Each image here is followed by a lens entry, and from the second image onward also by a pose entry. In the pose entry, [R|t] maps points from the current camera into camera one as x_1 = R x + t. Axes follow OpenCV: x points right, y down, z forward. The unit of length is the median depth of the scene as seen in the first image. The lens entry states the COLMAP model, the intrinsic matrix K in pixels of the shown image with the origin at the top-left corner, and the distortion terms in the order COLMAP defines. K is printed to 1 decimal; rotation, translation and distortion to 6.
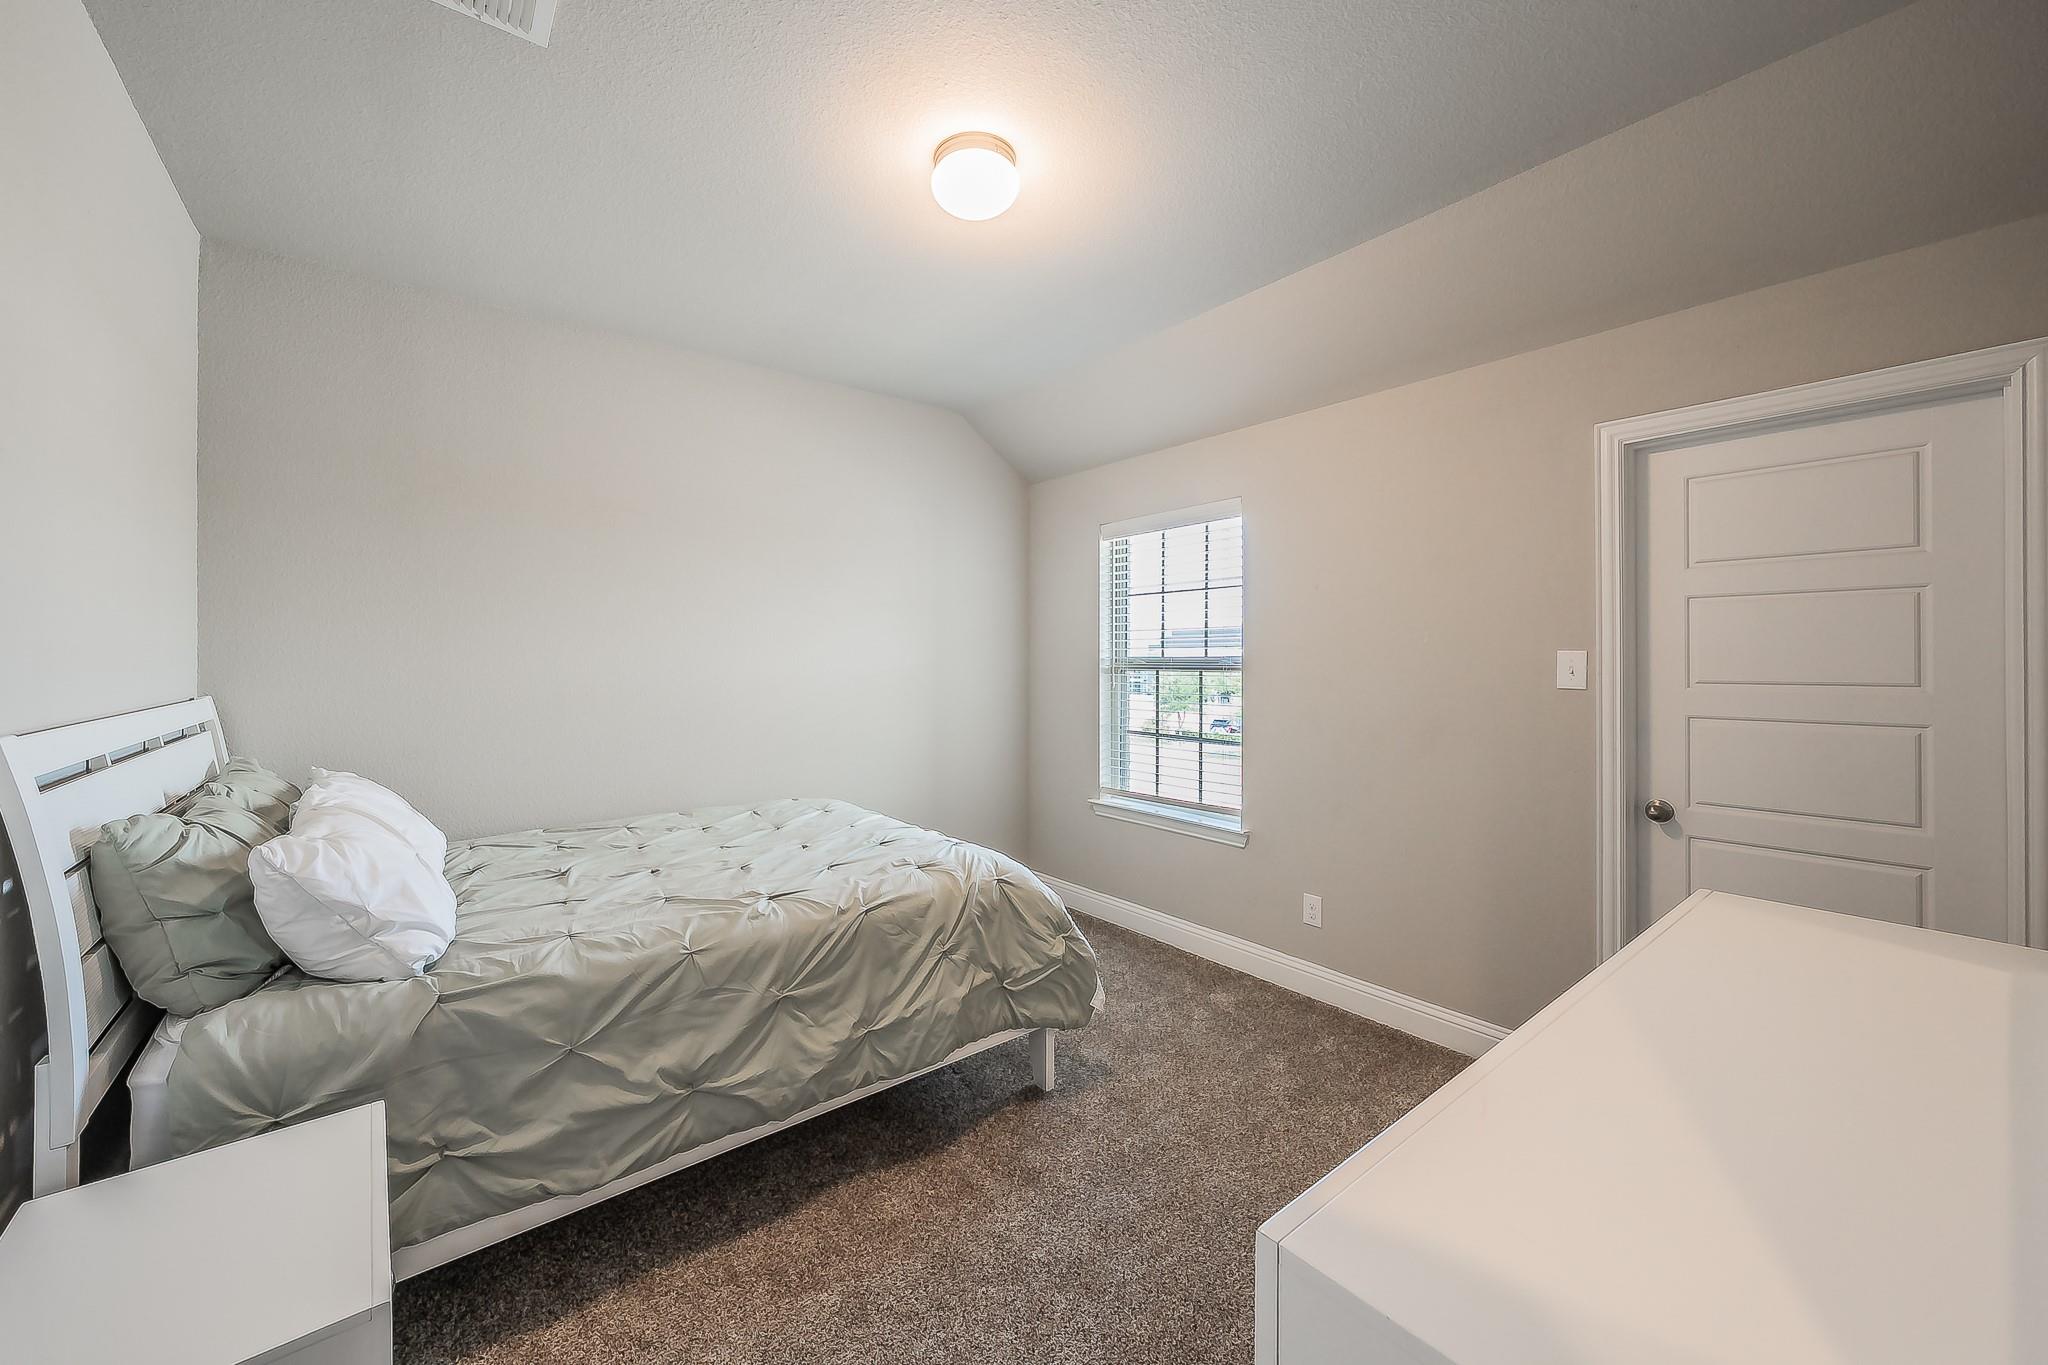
lens RADIAL K [[807.6, 0, 1021.1], [0, 807.6, 675.7], [0, 0, 1]] dist [-0.002607, 0.000269]
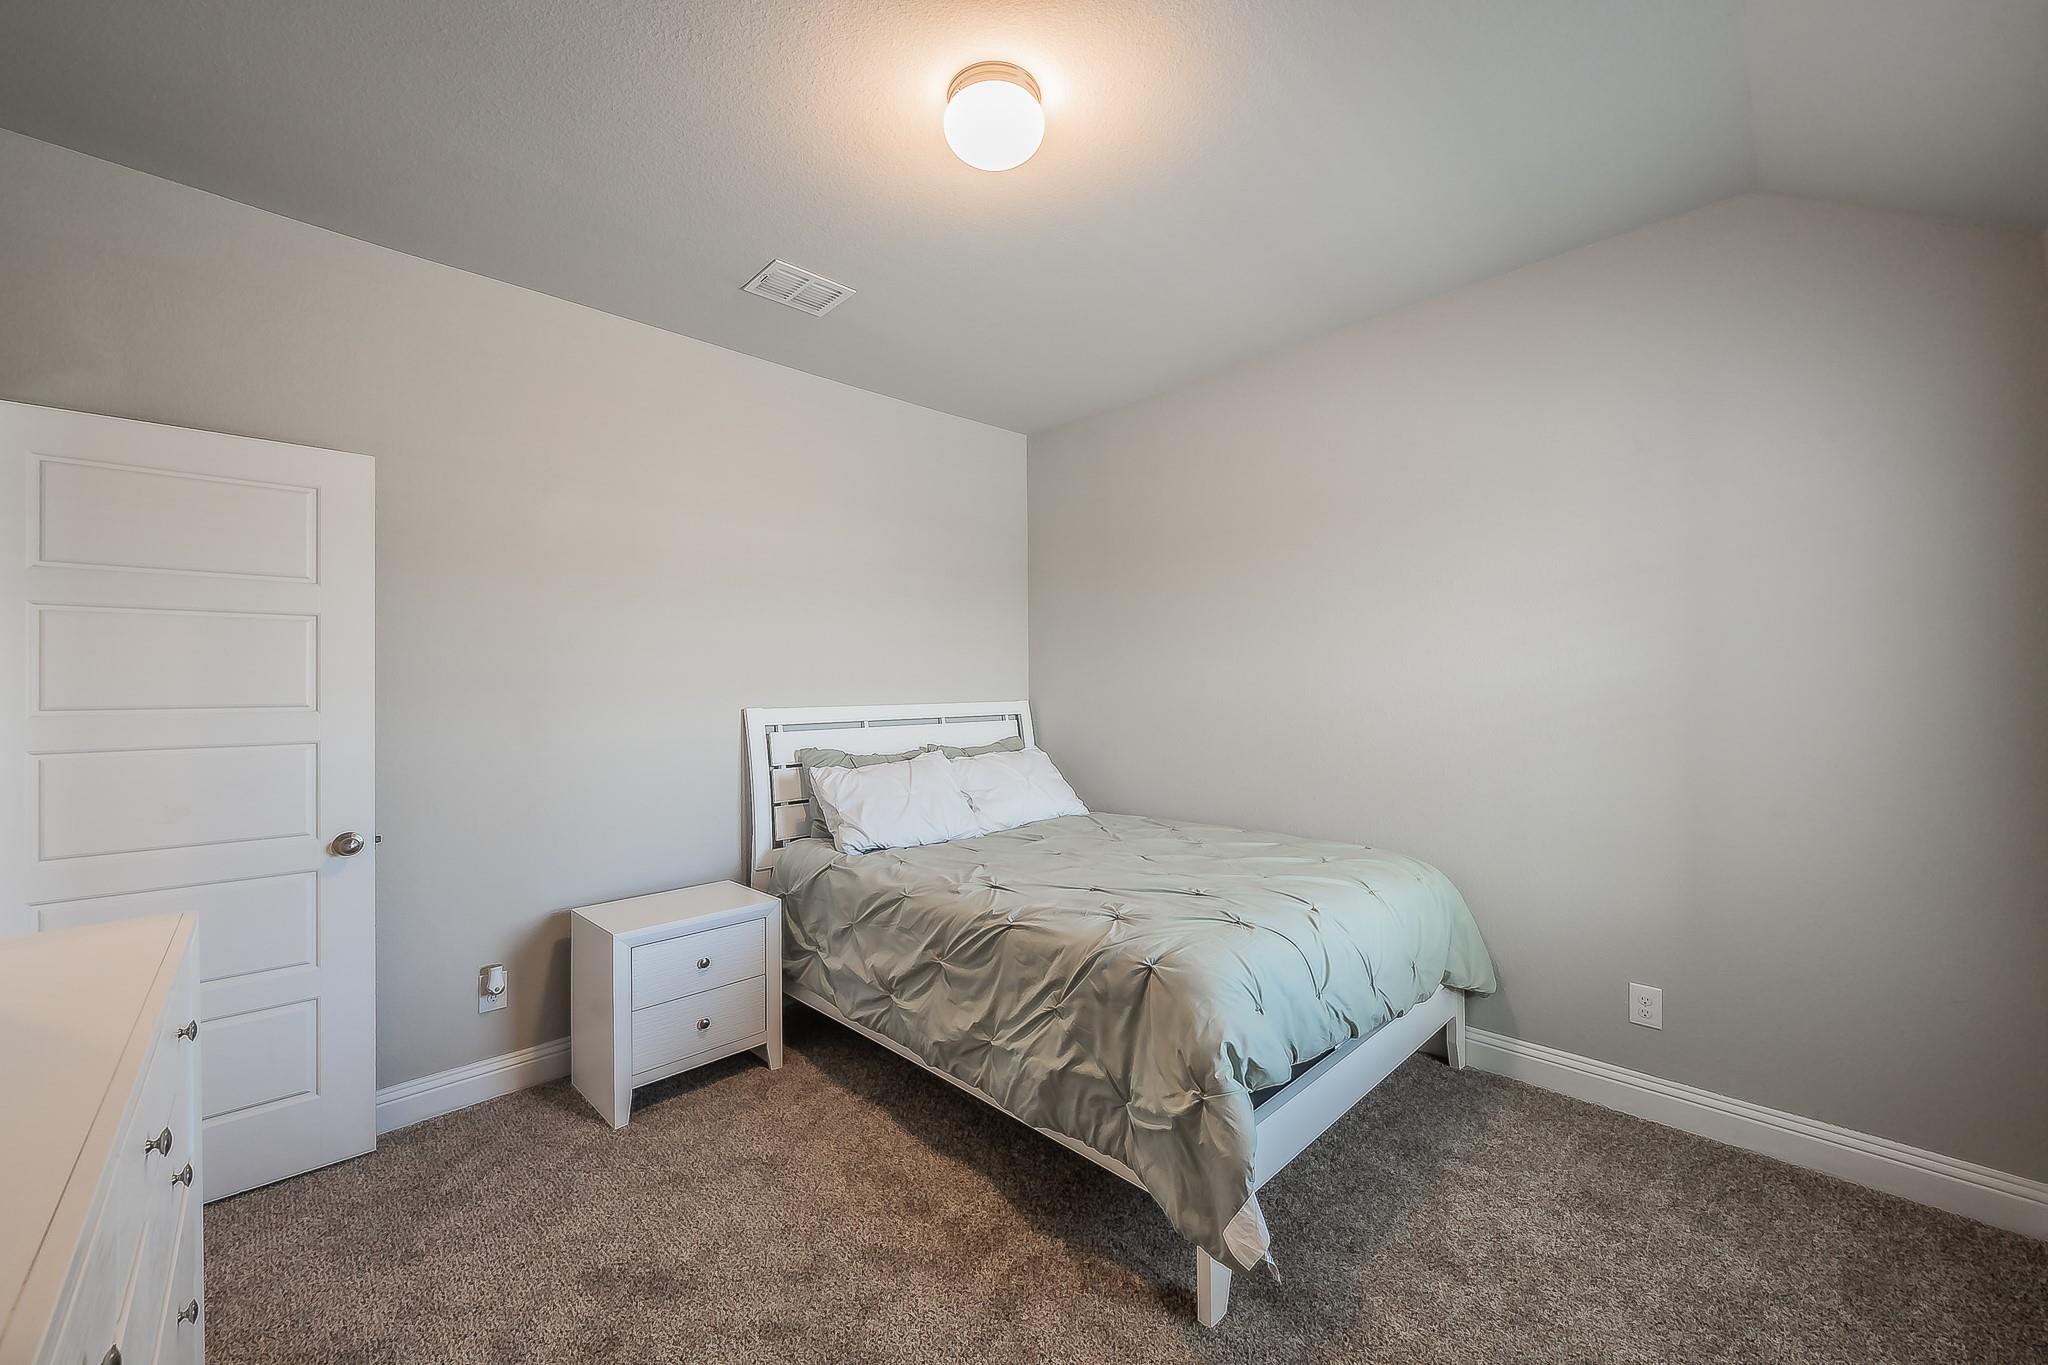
lens RADIAL K [[807.6, 0, 1021.1], [0, 807.6, 675.7], [0, 0, 1]] dist [-0.002607, 0.000269]
pose [[0.053492, -0.006939, -0.998544, 0.938617], [0.002890, 0.999973, -0.006794, -0.012896], [0.998564, -0.002522, 0.053511, 1.118953]]
